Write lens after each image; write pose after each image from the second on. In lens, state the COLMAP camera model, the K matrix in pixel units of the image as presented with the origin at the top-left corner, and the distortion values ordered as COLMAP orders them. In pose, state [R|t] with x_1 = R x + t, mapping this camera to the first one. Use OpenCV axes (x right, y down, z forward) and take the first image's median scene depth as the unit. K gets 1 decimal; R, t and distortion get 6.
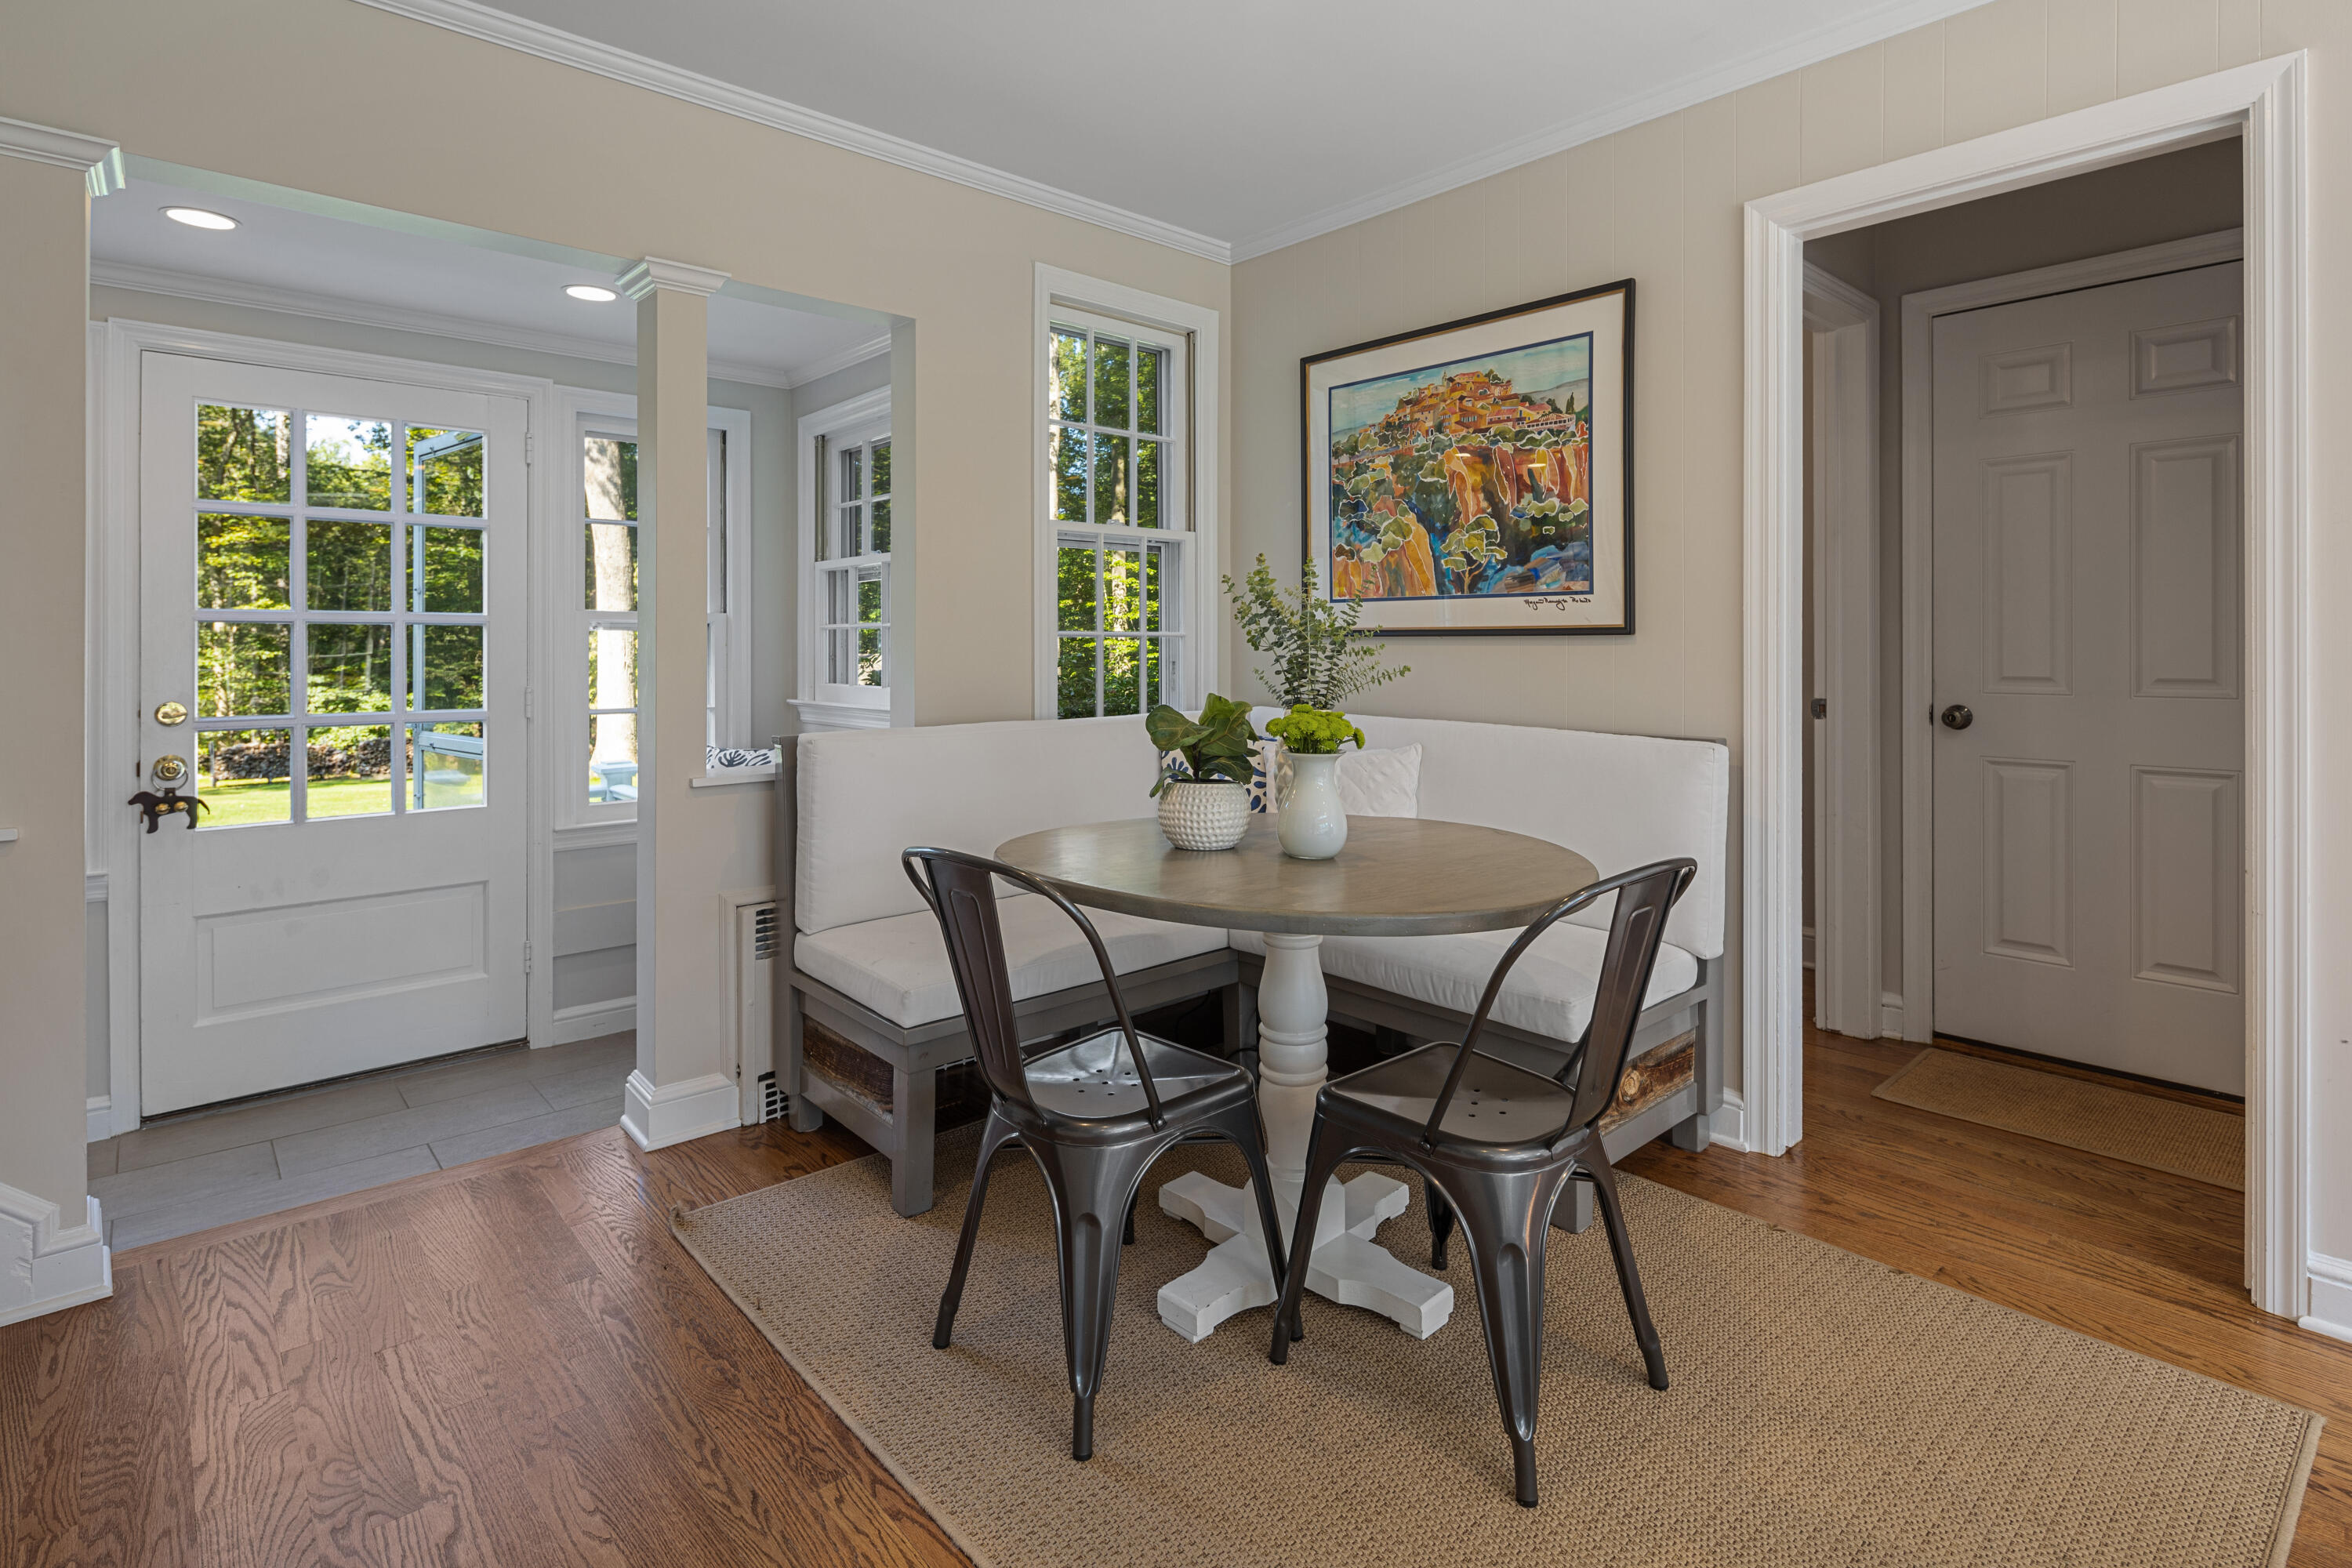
lens RADIAL K [[1149.4, 0, 1172.8], [0, 1149.4, 649.1], [0, 0, 1]] dist [0.002436, -0.000640]
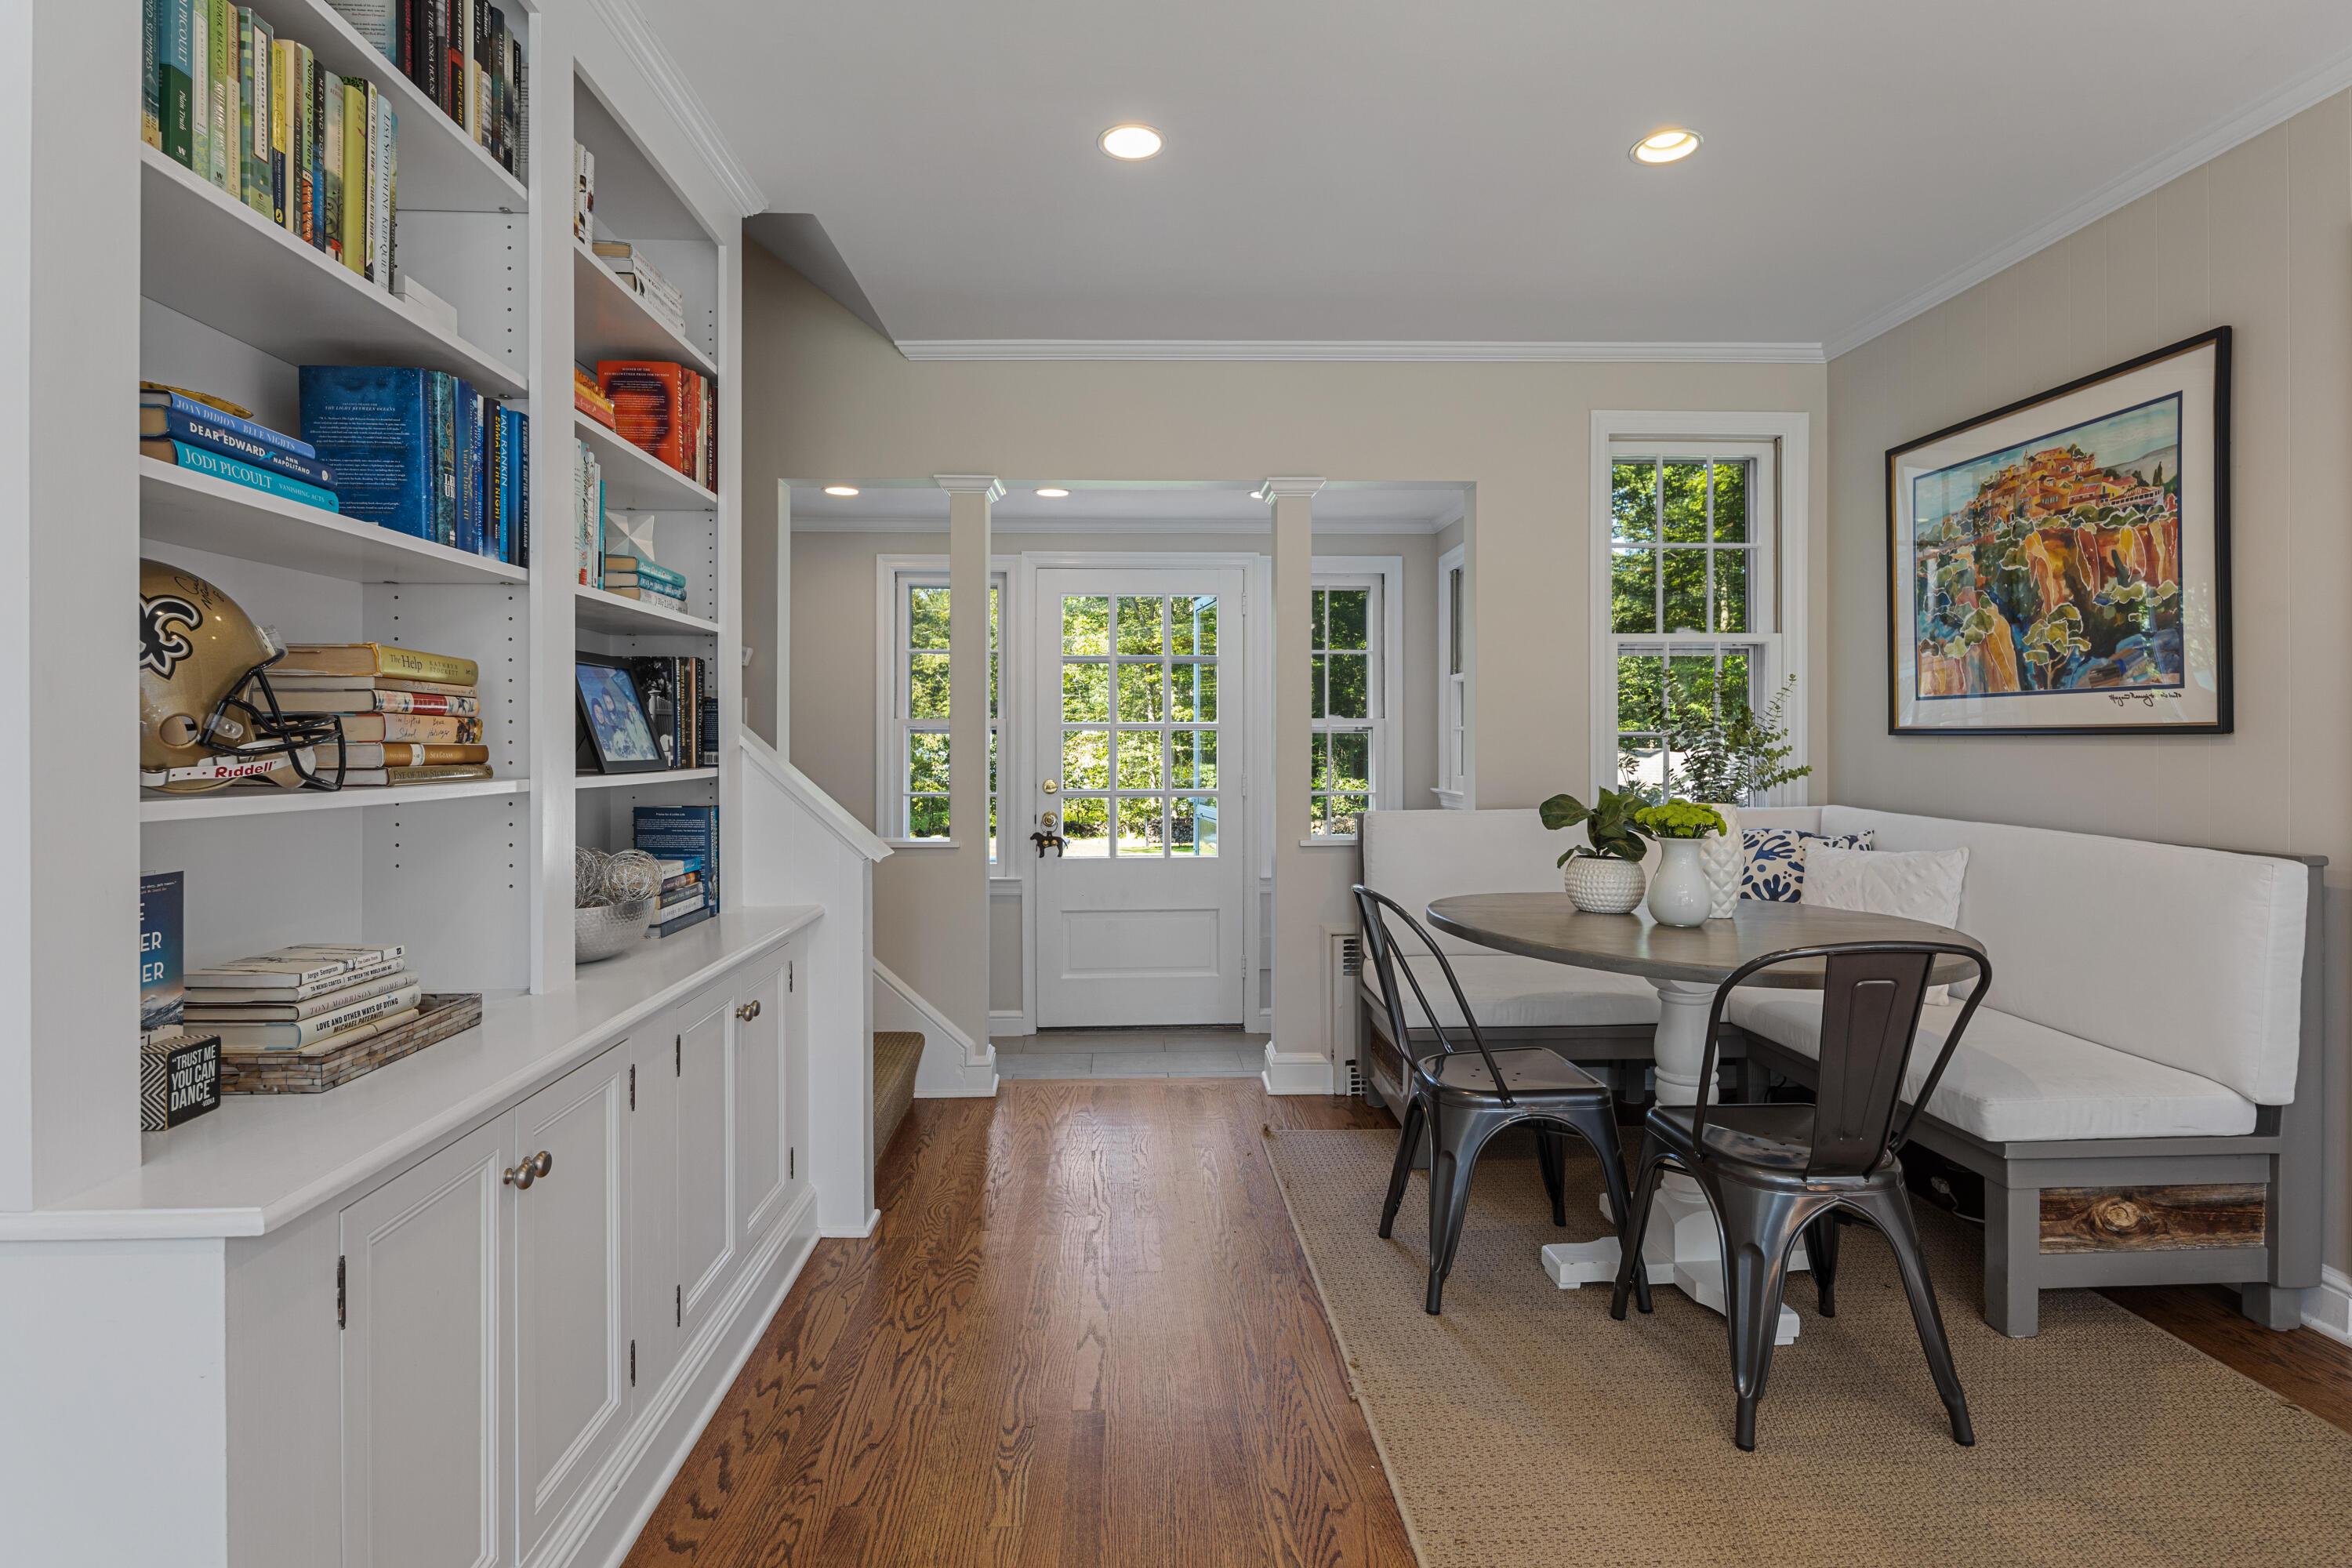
lens RADIAL K [[1159.0, 0, 1176.8], [0, 1159.0, 746.0], [0, 0, 1]] dist [-0.000574, -0.000613]
pose [[0.776365, 0.001395, -0.630282, 0.311955], [0.000187, 0.999997, 0.002443, -0.005068], [0.630283, -0.002015, 0.776363, -0.172137]]
